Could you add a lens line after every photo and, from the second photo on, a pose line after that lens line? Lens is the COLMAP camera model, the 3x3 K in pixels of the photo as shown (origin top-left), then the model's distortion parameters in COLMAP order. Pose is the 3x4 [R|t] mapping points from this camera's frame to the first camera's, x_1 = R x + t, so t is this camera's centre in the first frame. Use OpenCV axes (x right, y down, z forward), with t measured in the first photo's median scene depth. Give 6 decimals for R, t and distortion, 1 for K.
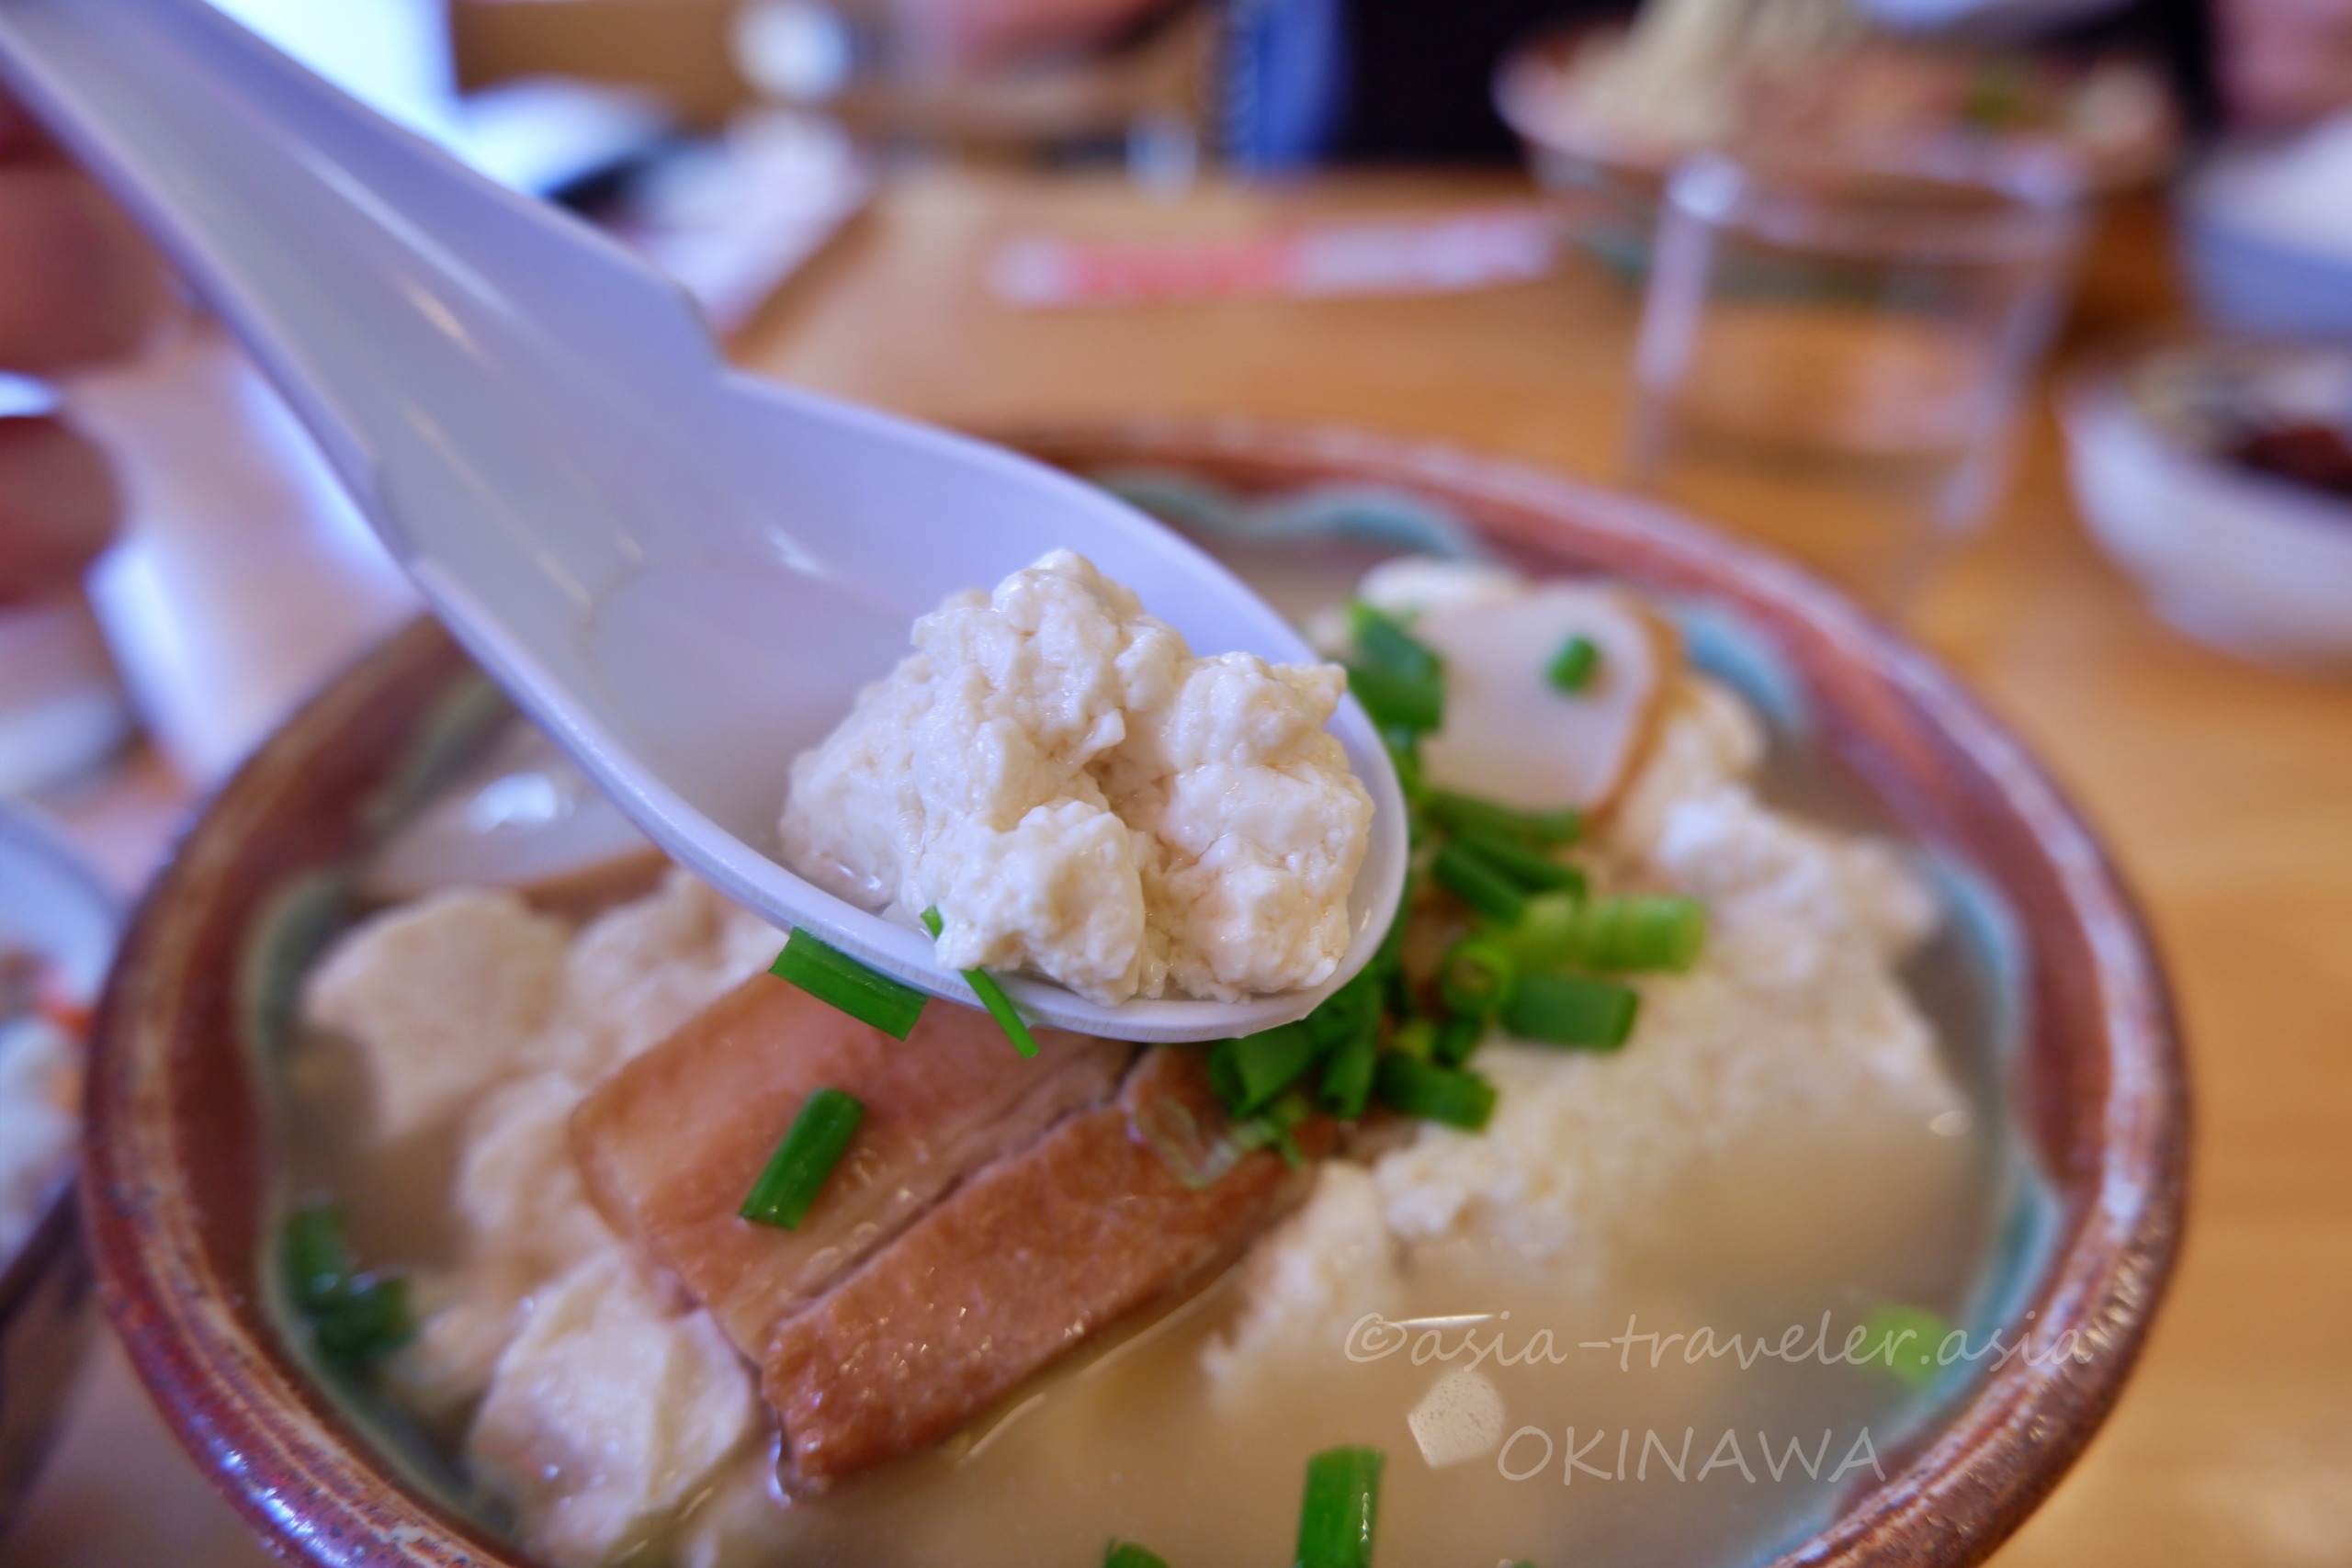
lens RADIAL K [[1509.3, 0, 1176.0], [0, 1509.3, 784.0], [0, 0, 1]] dist [0.018852, -0.001181]
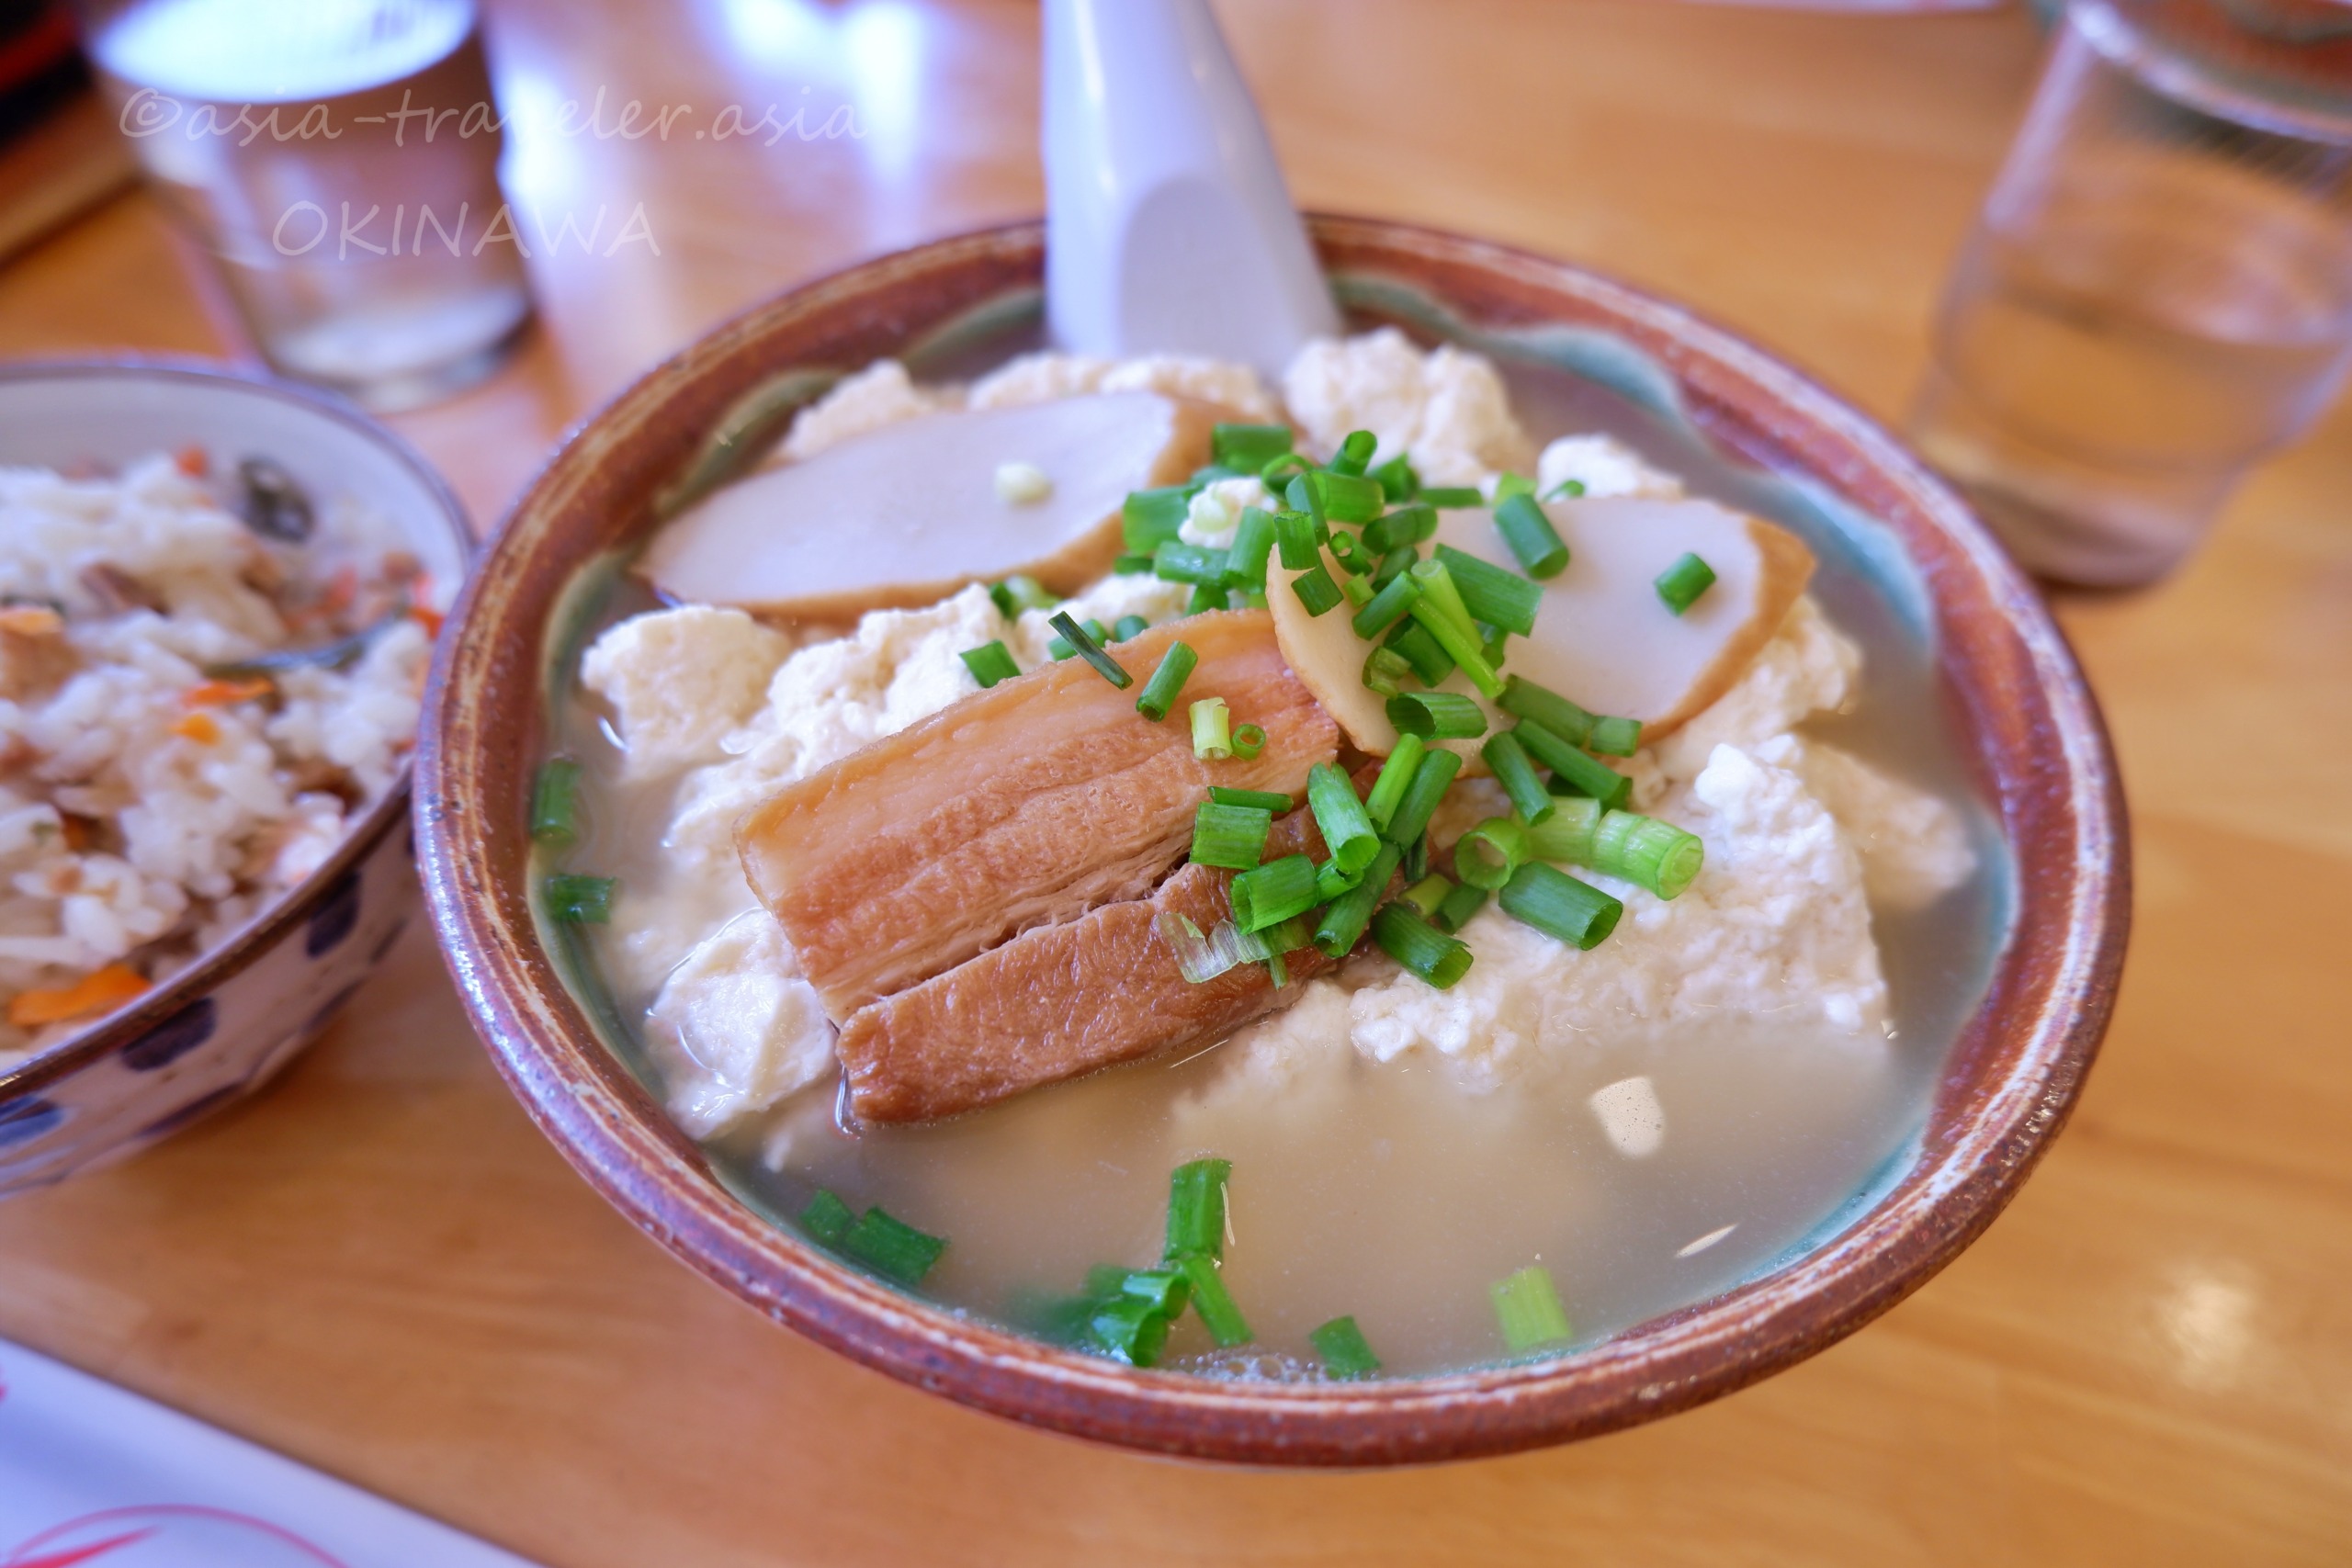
lens RADIAL K [[1550.3, 0, 1192.0], [0, 1550.3, 756.0], [0, 0, 1]] dist [-0.004074, 0.002019]
pose [[0.962464, 0.220056, -0.158865, 0.191371], [-0.182080, 0.957588, 0.223319, -0.215833], [0.201270, -0.186010, 0.961712, -0.220529]]
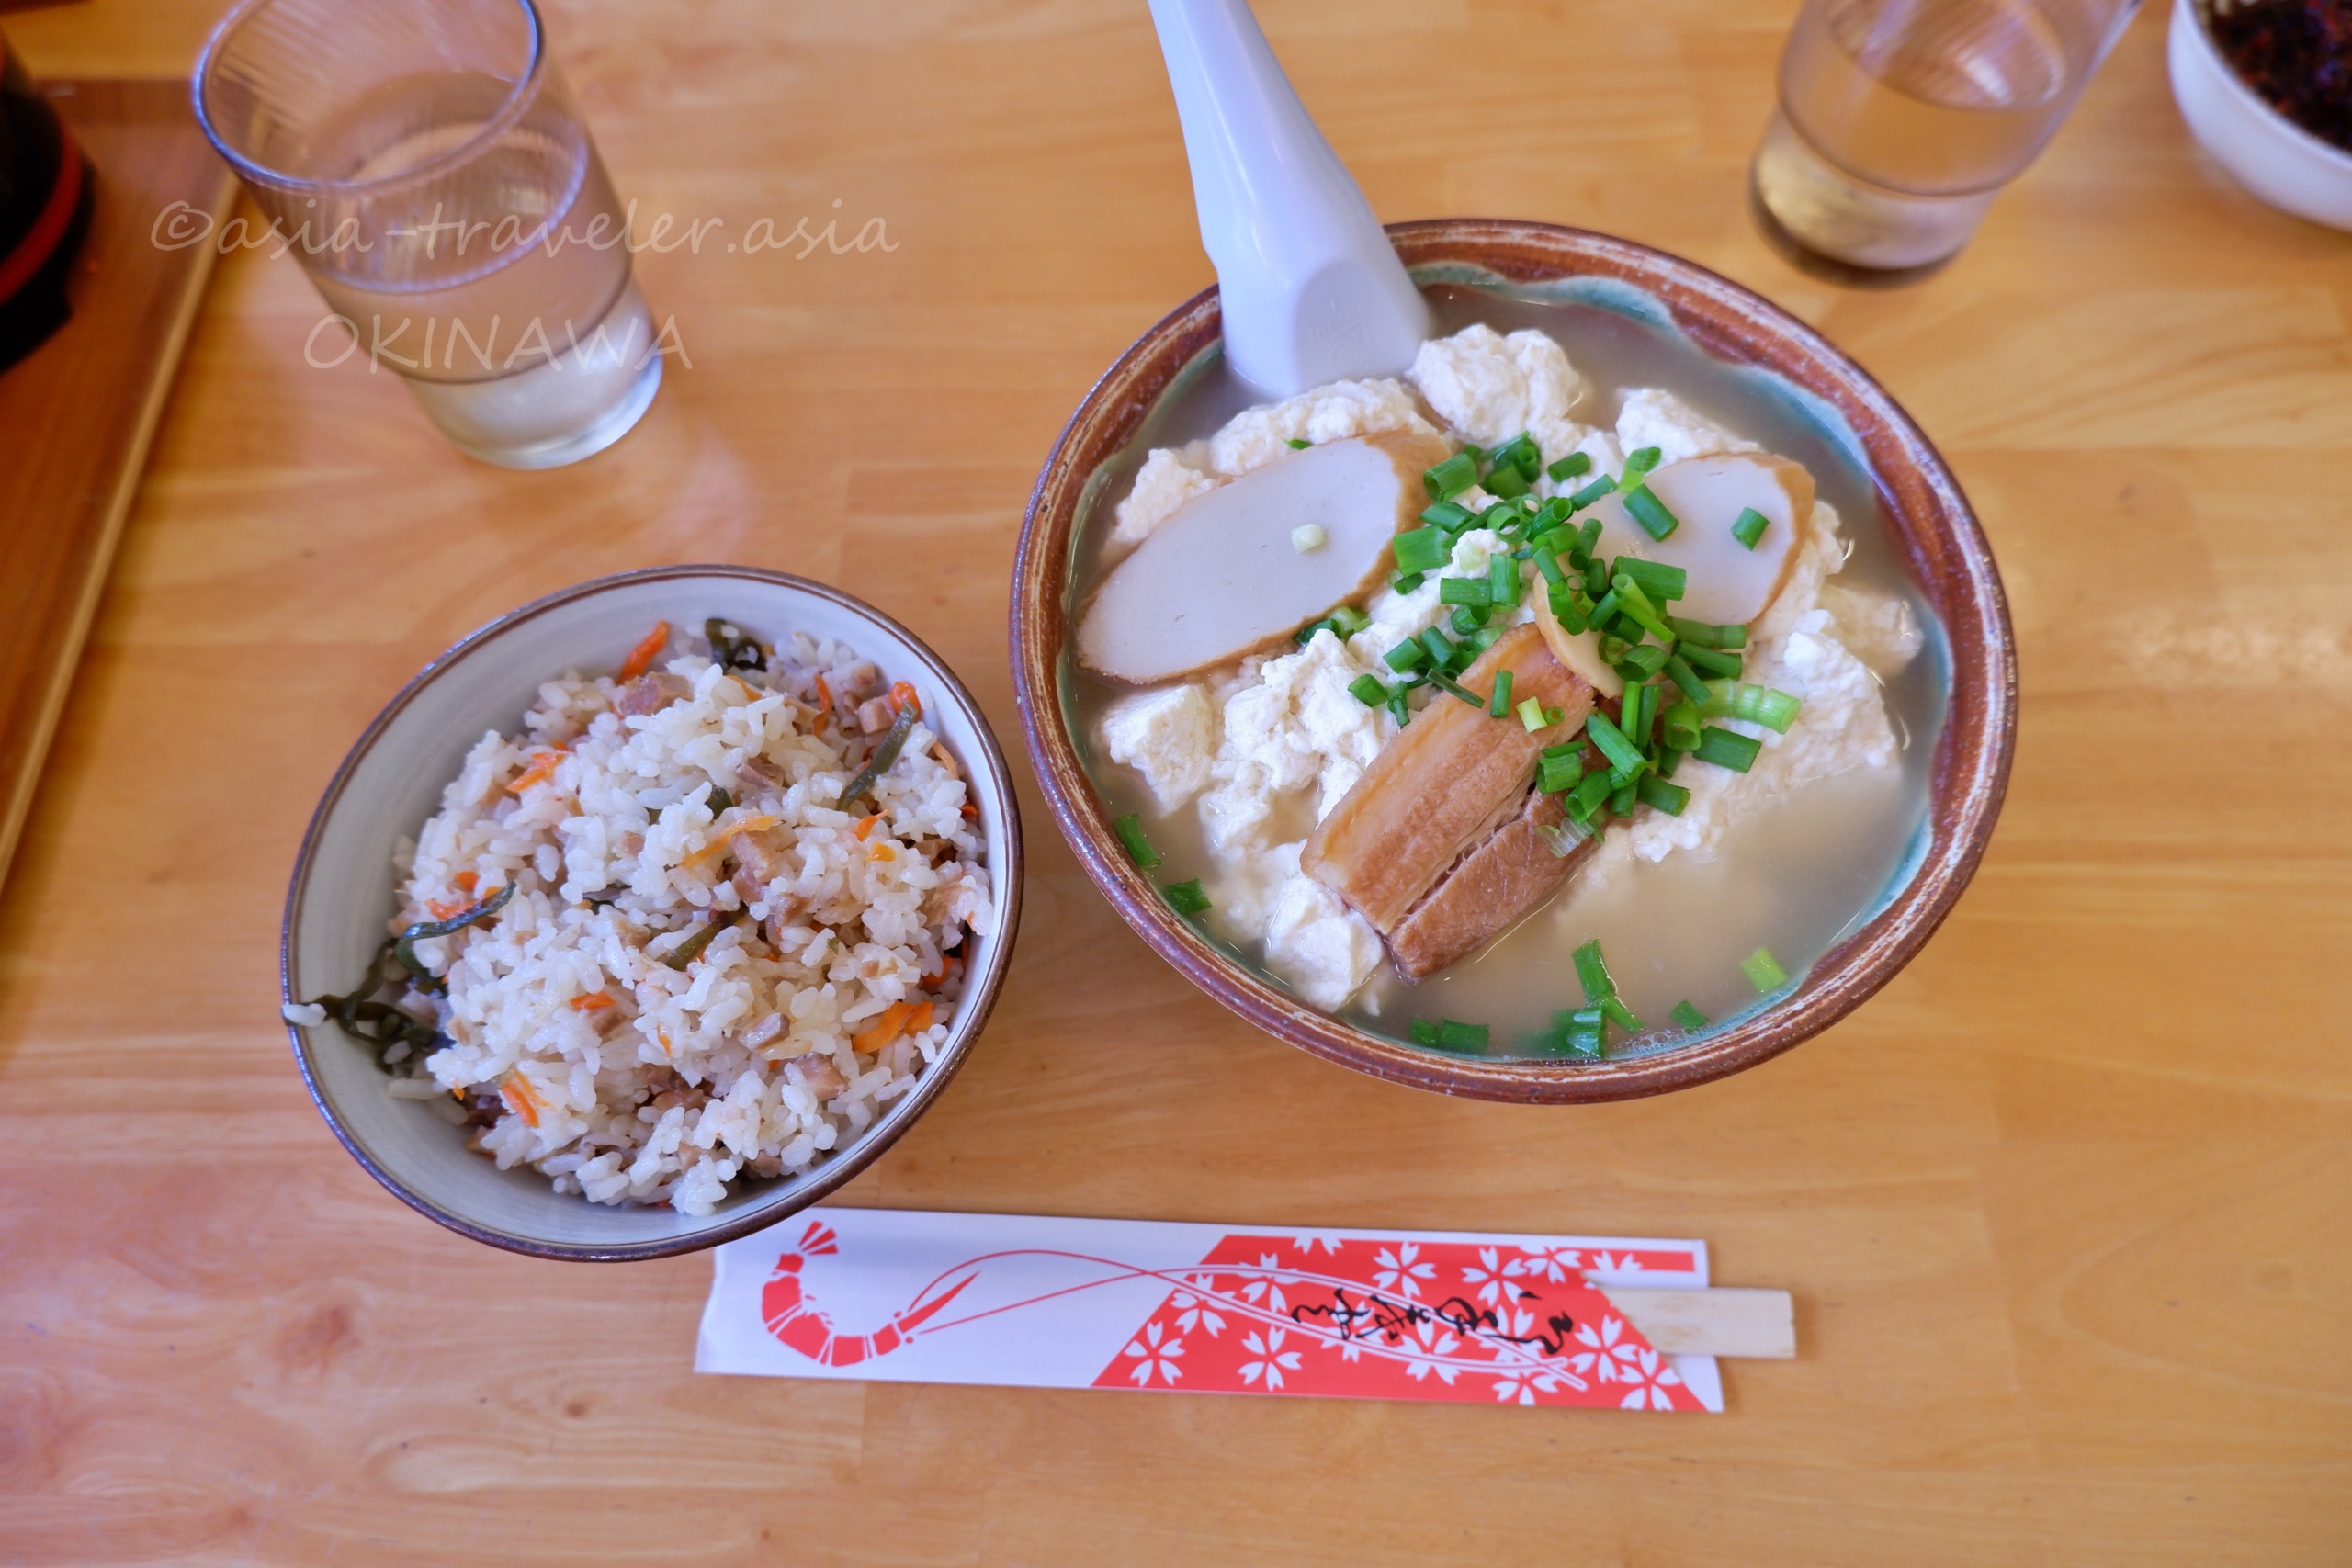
lens RADIAL K [[1550.3, 0, 1192.0], [0, 1550.3, 756.0], [0, 0, 1]] dist [-0.004074, 0.002019]
pose [[0.999824, -0.017325, 0.007144, -0.605054], [0.011348, 0.863078, 0.504942, -1.148410], [-0.014914, -0.504773, 0.863123, -1.029405]]
